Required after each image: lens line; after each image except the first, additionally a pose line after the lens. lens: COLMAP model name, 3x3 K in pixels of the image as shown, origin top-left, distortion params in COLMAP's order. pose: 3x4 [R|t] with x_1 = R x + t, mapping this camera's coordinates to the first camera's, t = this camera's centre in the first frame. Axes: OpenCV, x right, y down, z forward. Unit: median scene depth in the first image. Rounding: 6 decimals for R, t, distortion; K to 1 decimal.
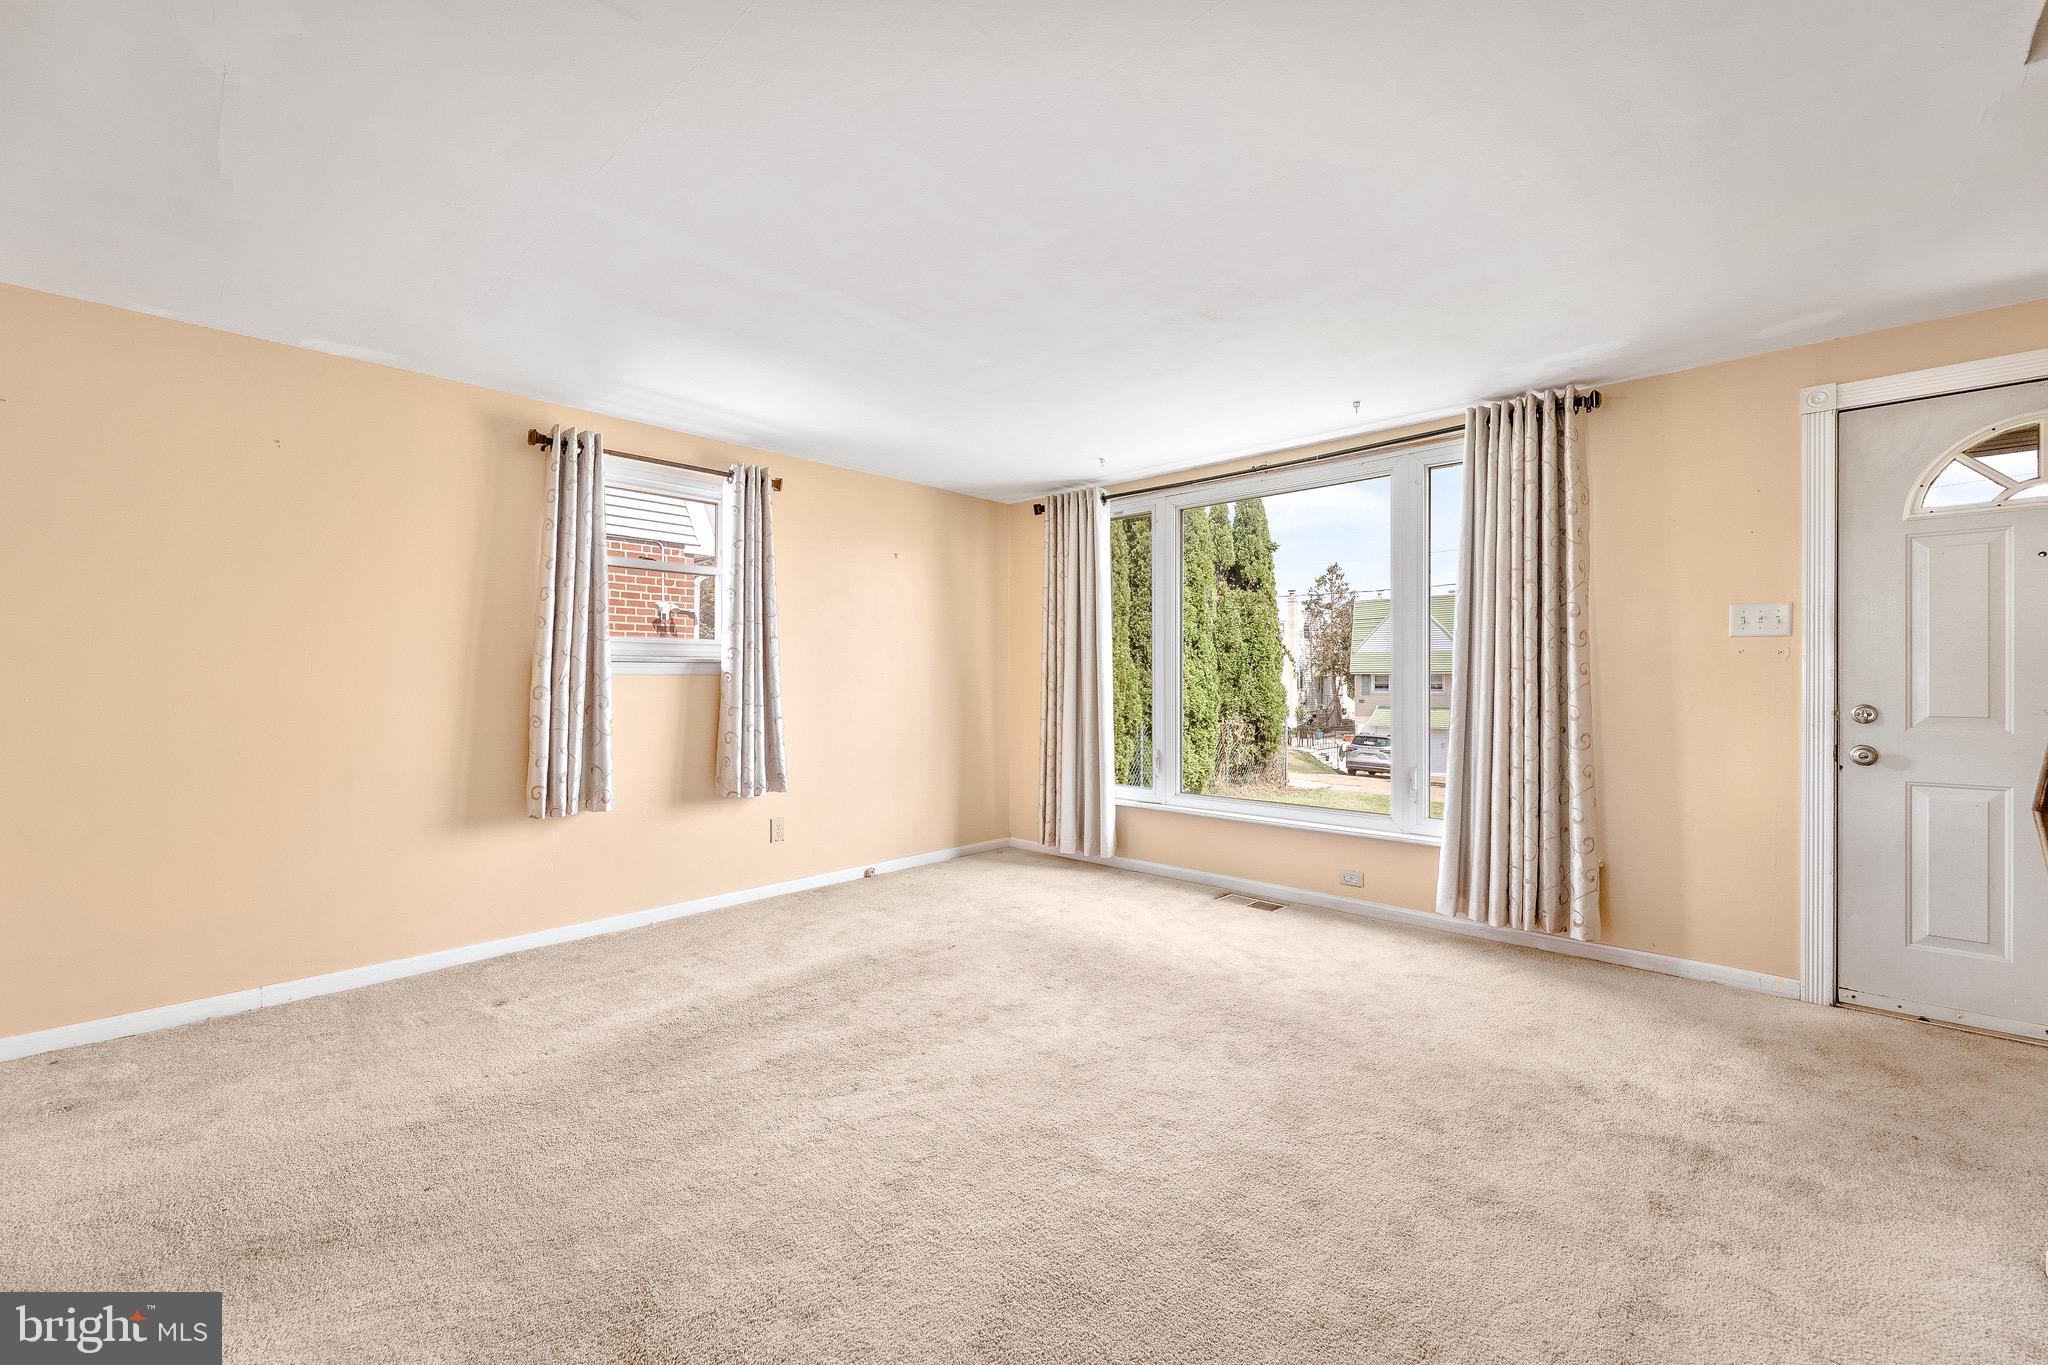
lens RADIAL K [[836.3, 0, 1024.9], [0, 836.3, 673.6], [0, 0, 1]] dist [0.001472, -0.000339]
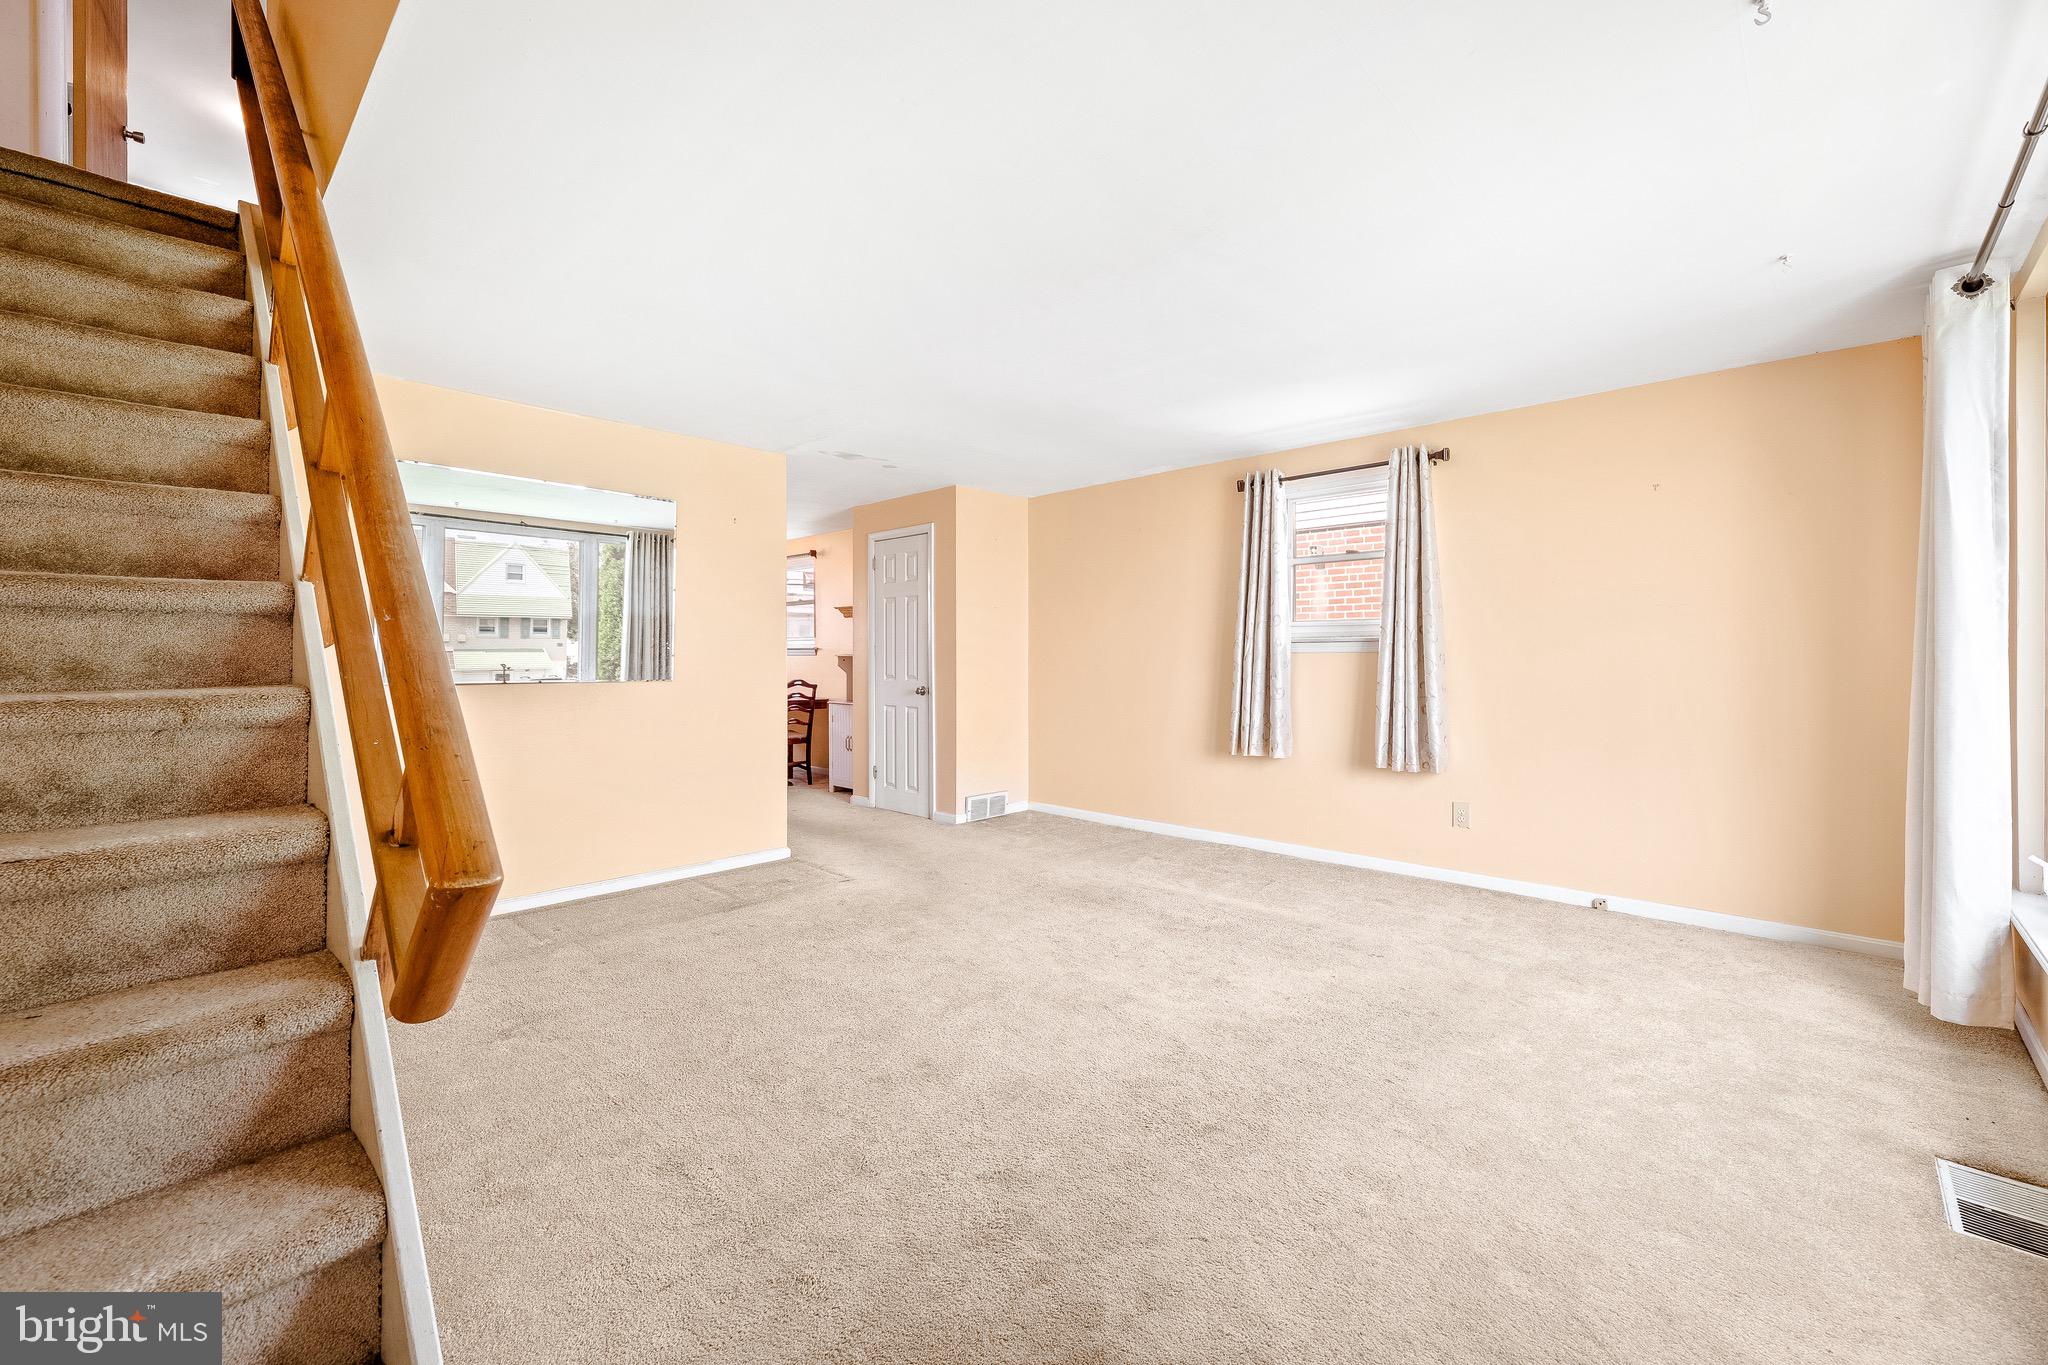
lens RADIAL K [[836.3, 0, 1023.3], [0, 836.3, 672.6], [0, 0, 1]] dist [0.001472, -0.000339]
pose [[-0.008153, 0.021891, -0.999727, 0.801691], [0.004644, 0.999750, 0.021853, 0.000995], [0.999956, -0.004464, -0.008253, 0.623557]]
